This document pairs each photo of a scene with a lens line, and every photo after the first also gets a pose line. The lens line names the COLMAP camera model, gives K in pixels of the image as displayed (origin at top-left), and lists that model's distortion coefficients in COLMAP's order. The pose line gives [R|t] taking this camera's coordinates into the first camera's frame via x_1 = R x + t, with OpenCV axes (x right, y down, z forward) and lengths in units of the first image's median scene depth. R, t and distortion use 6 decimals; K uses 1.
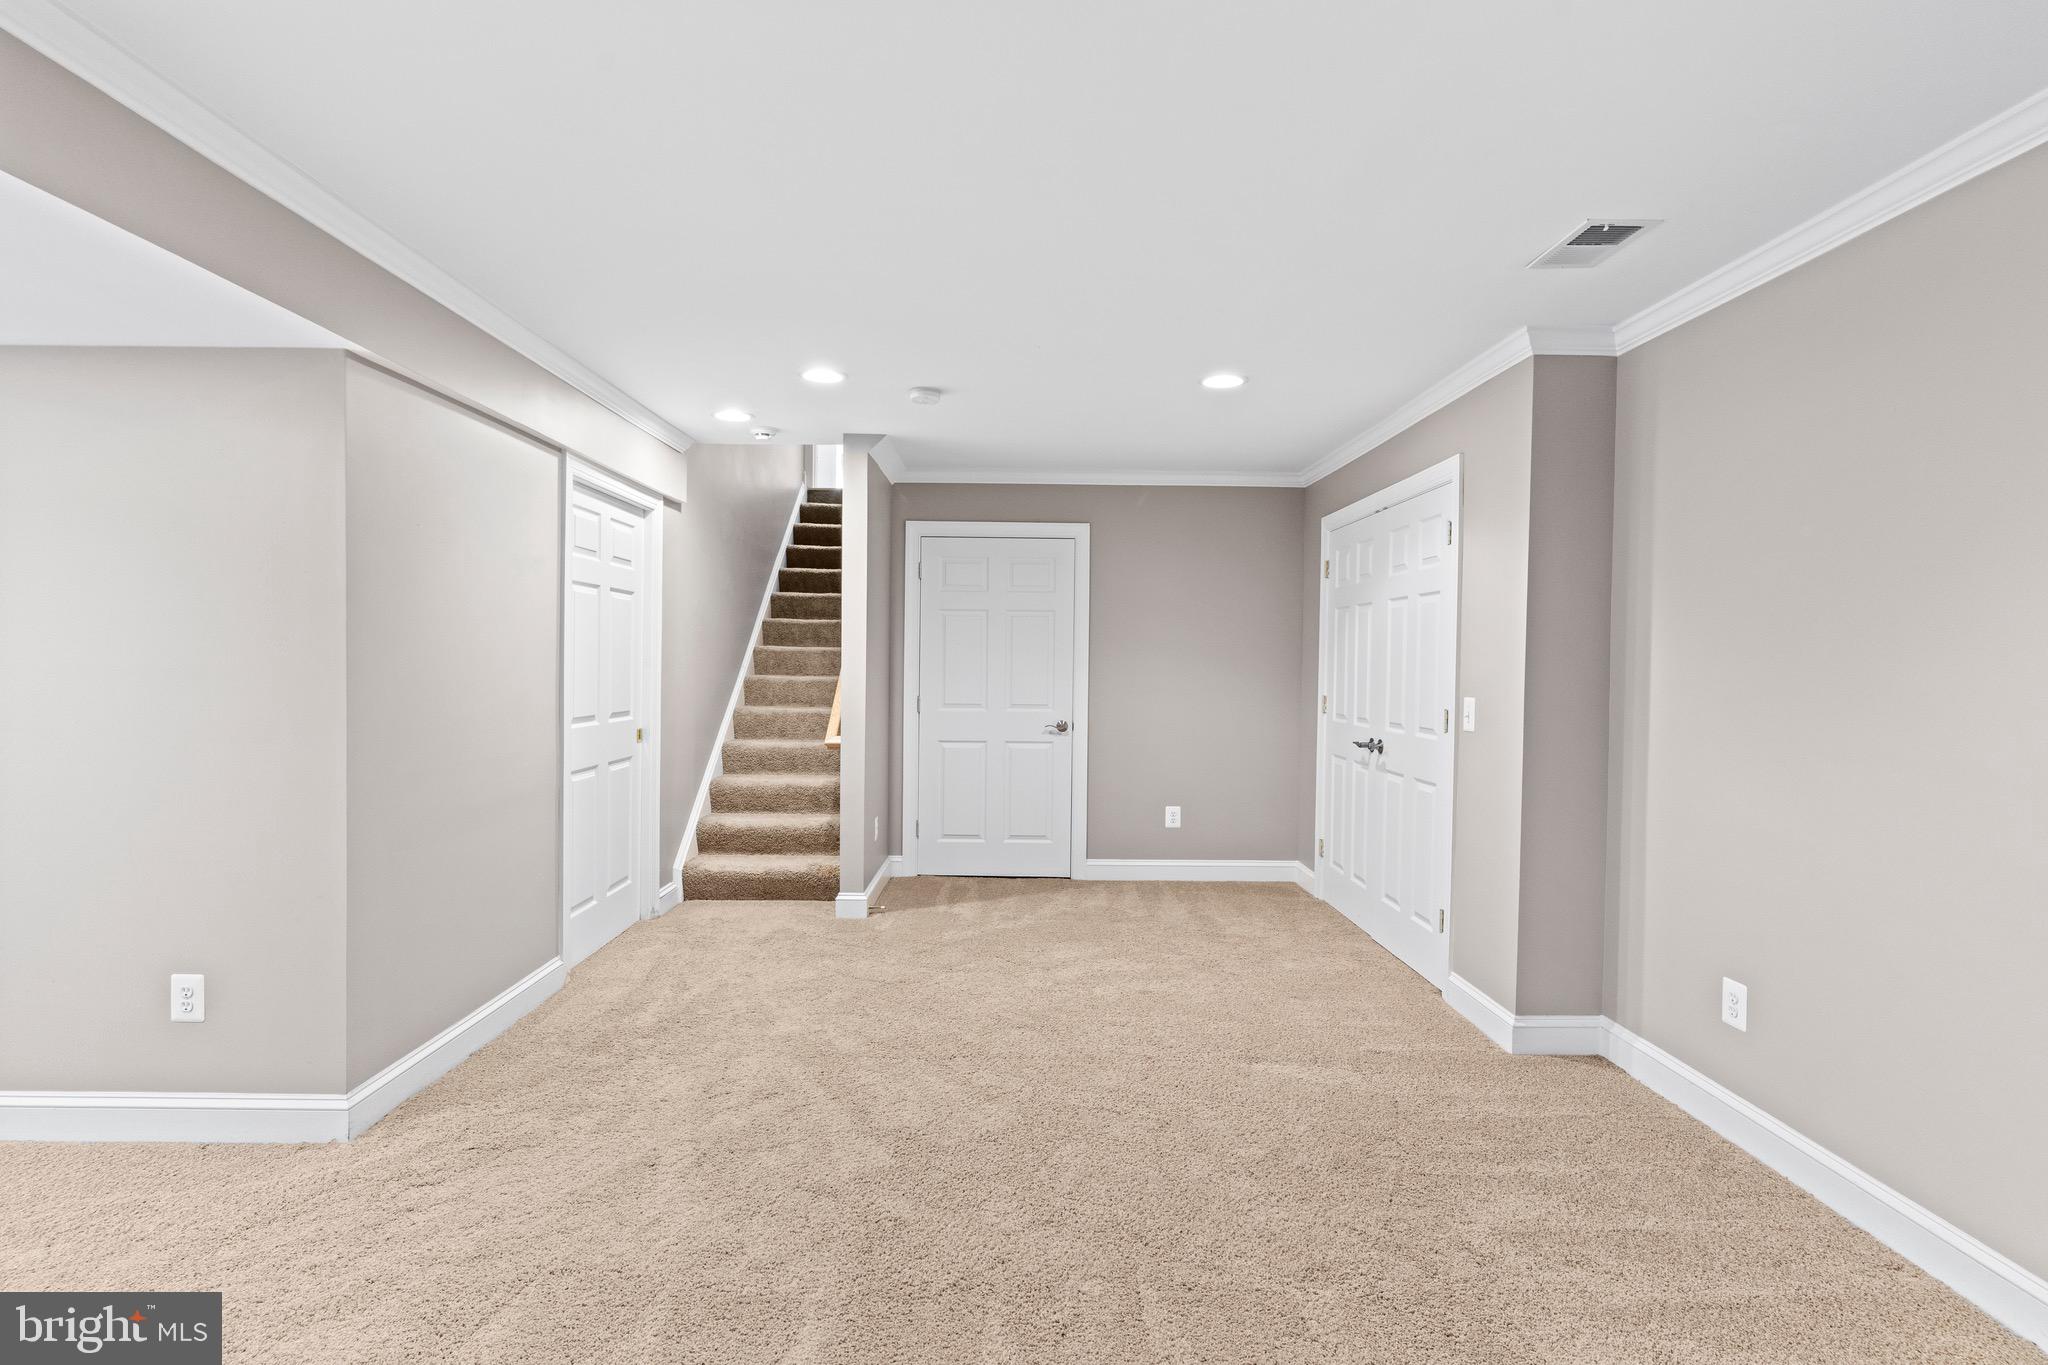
lens RADIAL K [[981.8, 0, 1020.7], [0, 981.8, 676.7], [0, 0, 1]] dist [0.003947, 0.000880]
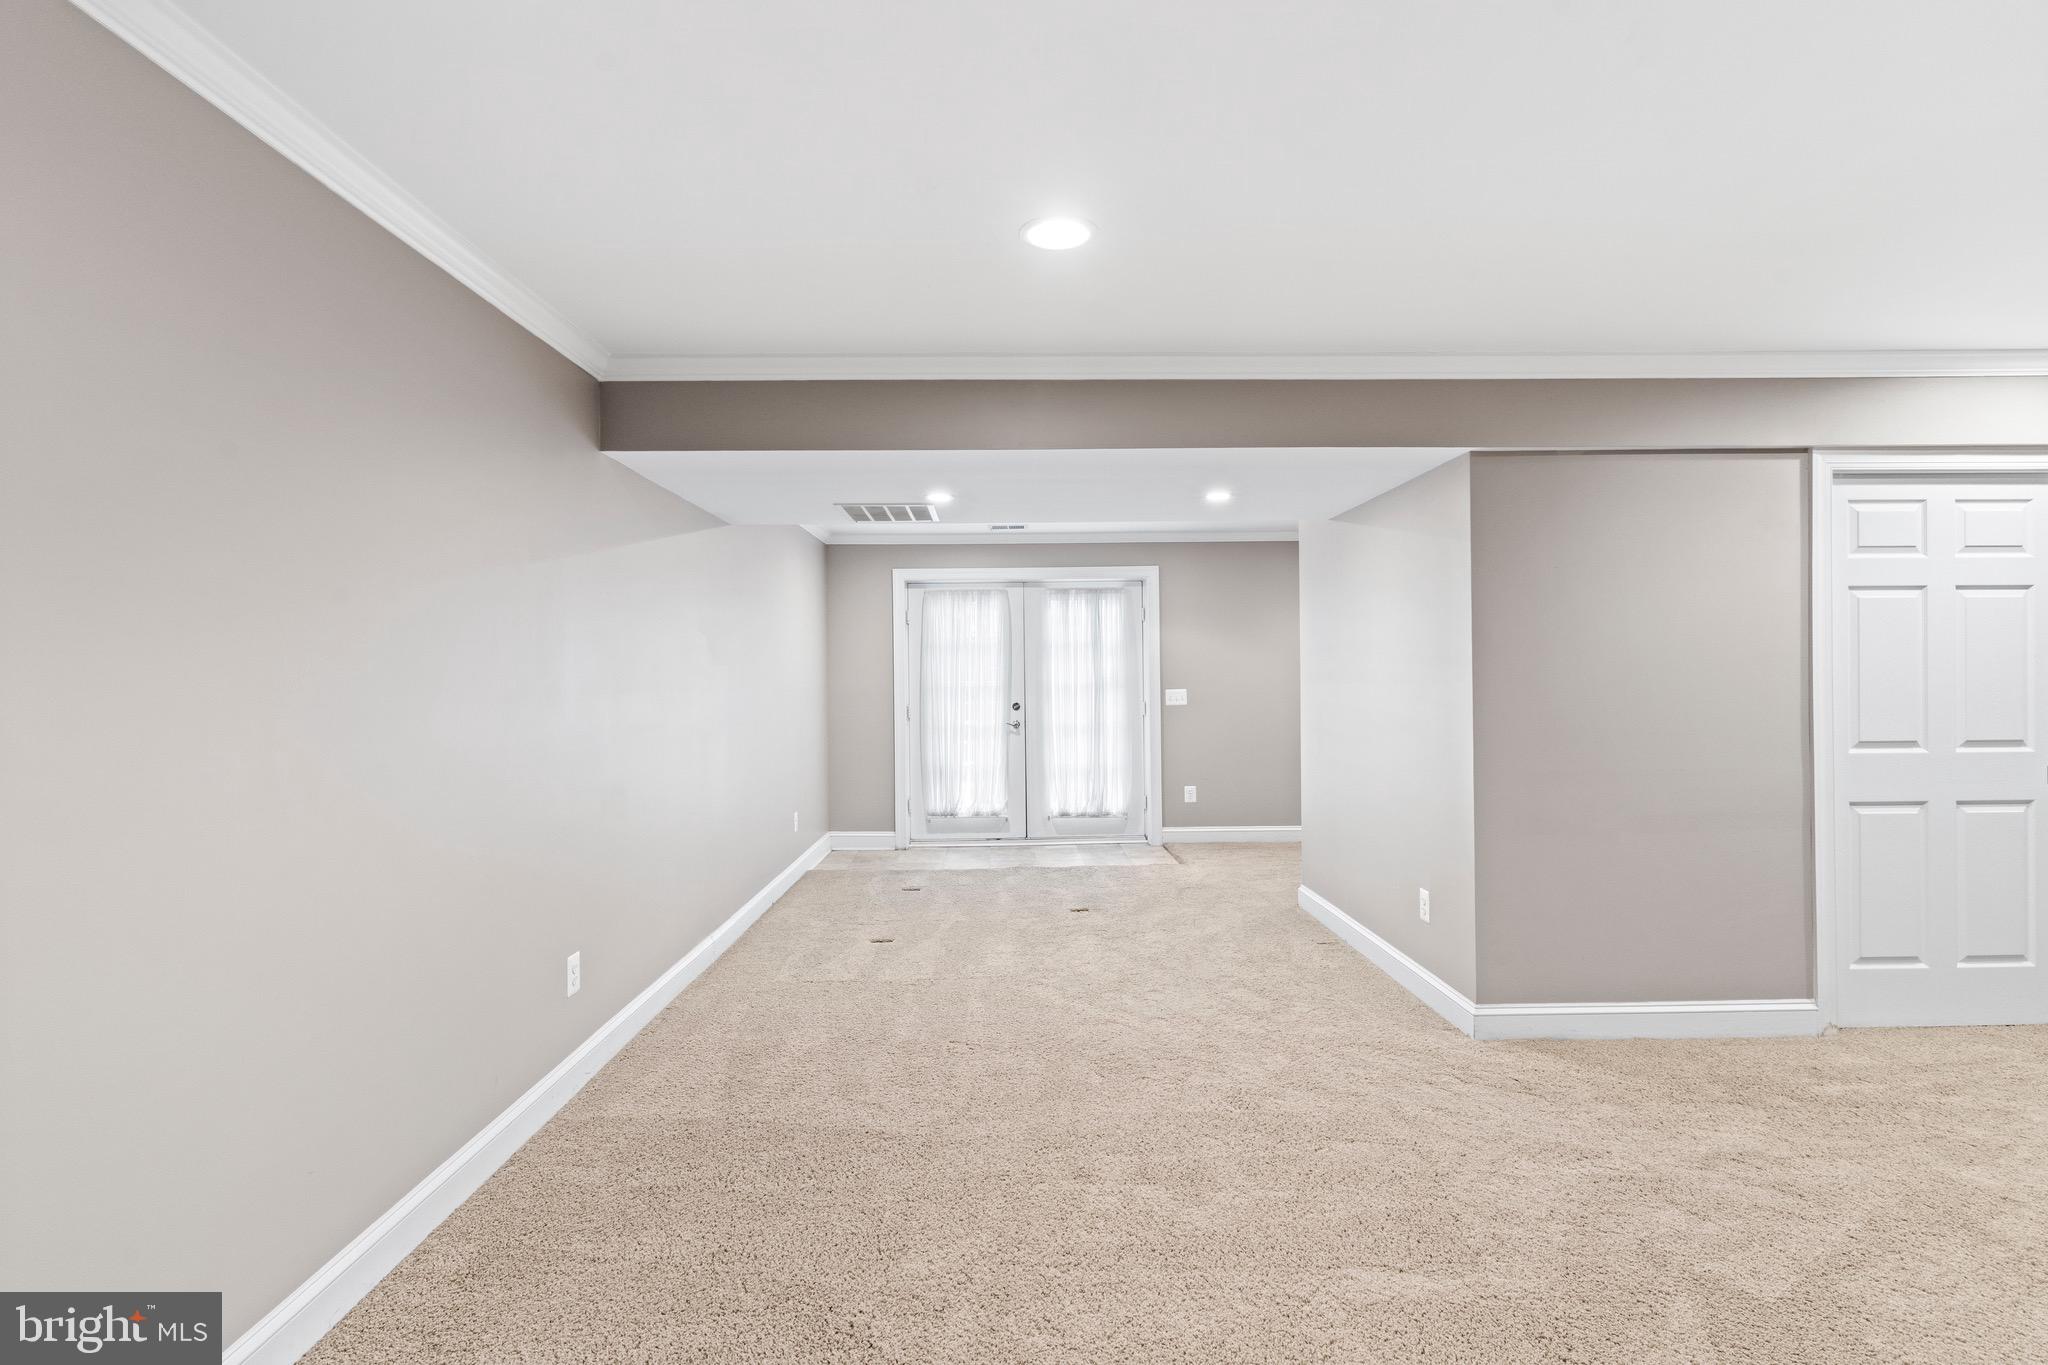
lens RADIAL K [[981.8, 0, 1020.0], [0, 981.8, 683.2], [0, 0, 1]] dist [0.003947, 0.000880]
pose [[0.013963, -0.004941, -0.999890, 0.404720], [-0.008419, 0.999952, -0.005059, 0.000212], [0.999867, 0.008489, 0.013920, 0.227159]]
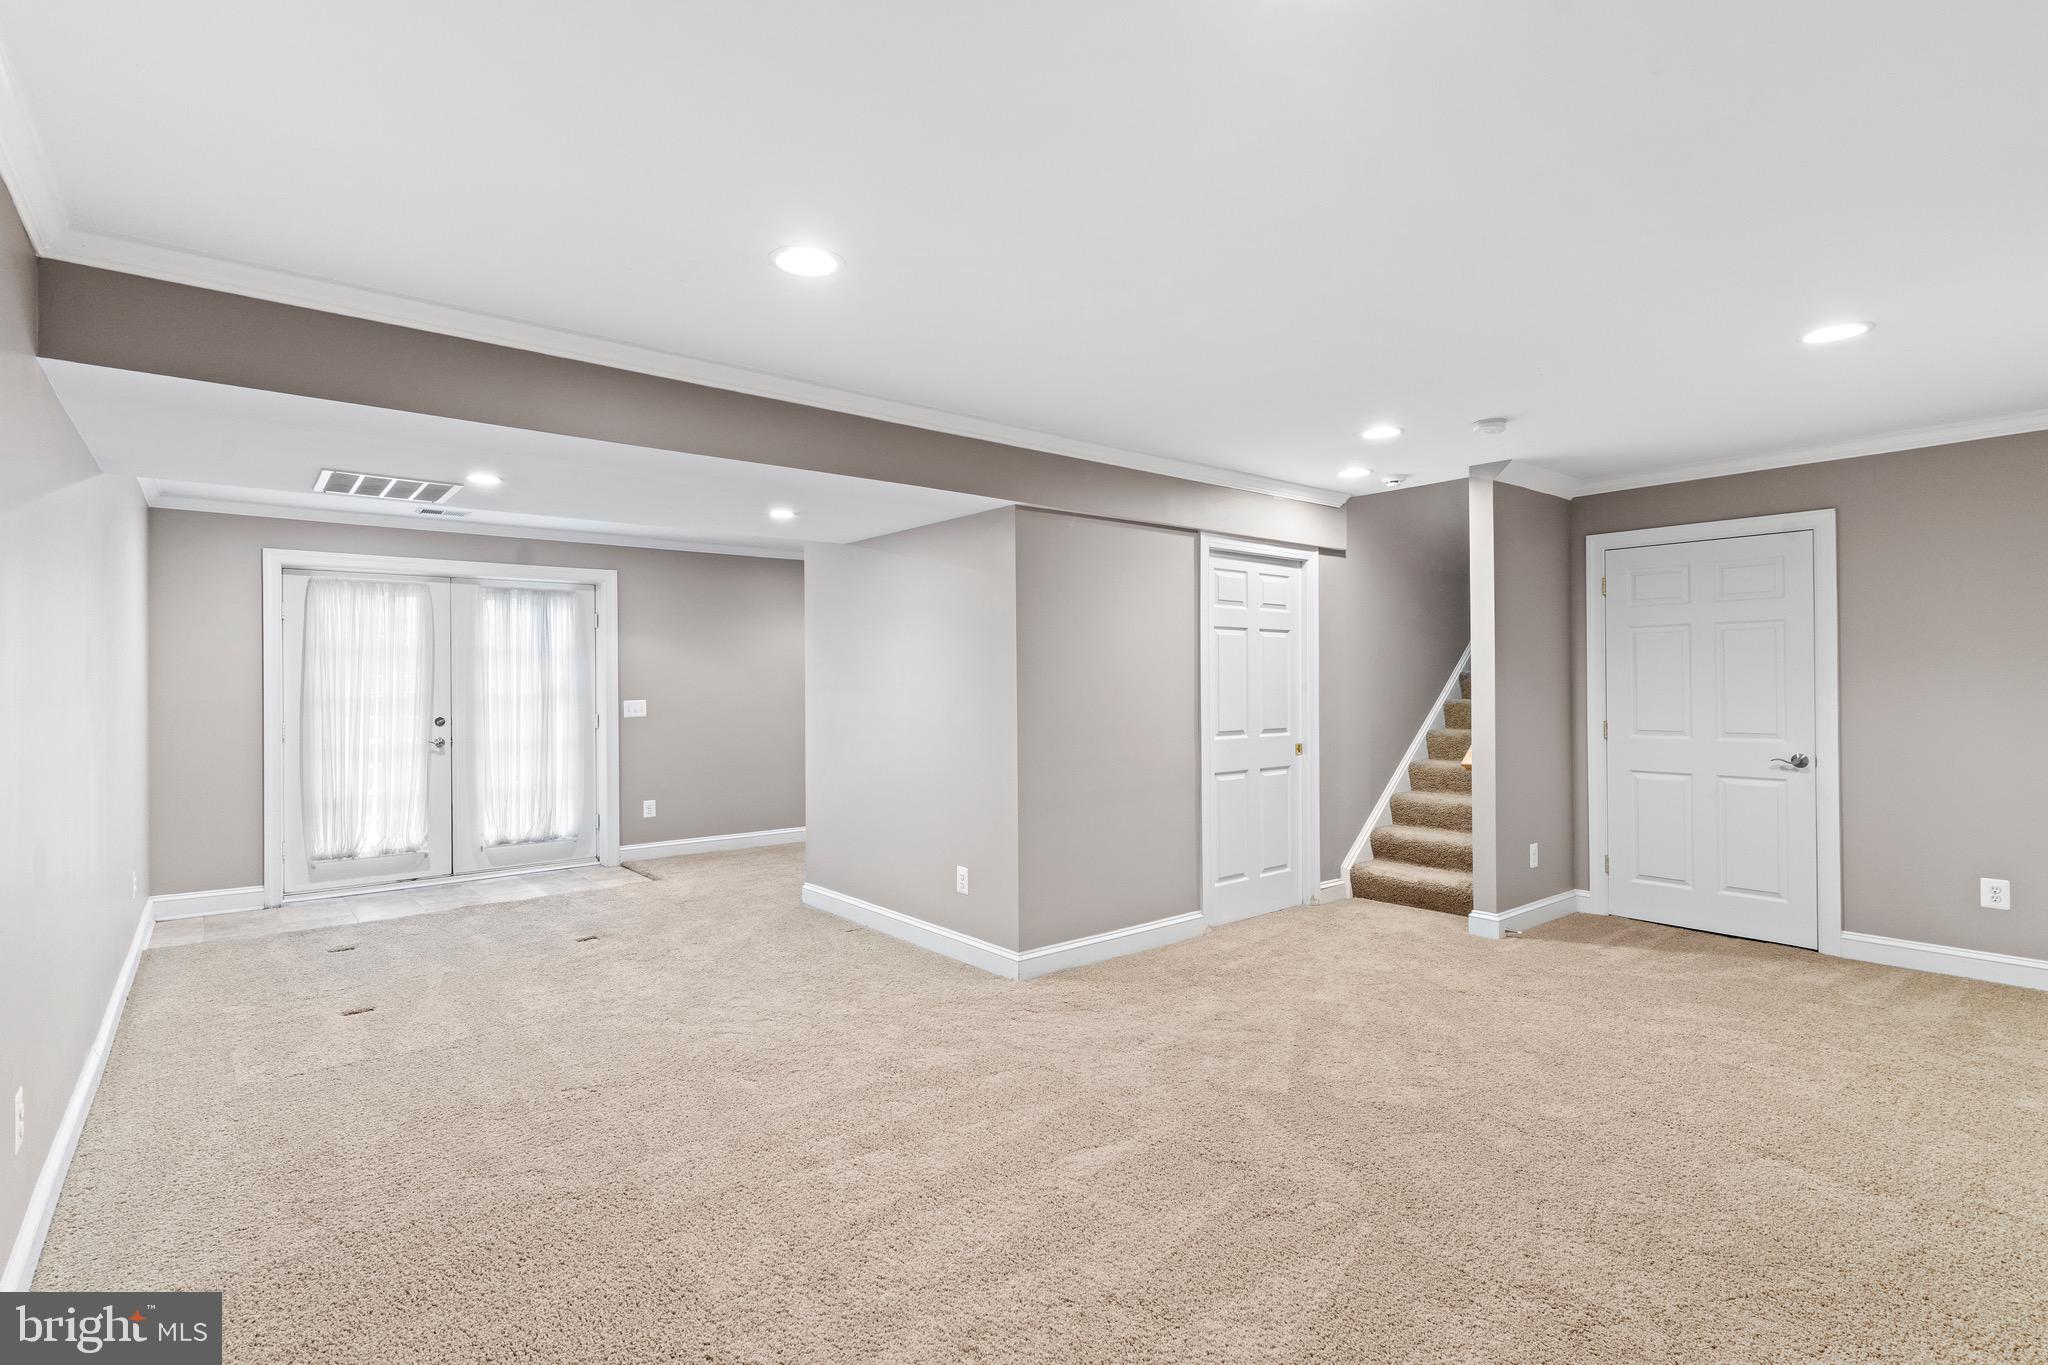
lens RADIAL K [[981.8, 0, 1021.8], [0, 981.8, 688.0], [0, 0, 1]] dist [0.003947, 0.000880]
pose [[0.631160, -0.011211, -0.775572, 0.377689], [-0.000868, 0.999885, -0.015160, 0.003757], [0.775652, 0.010242, 0.631077, -0.024175]]
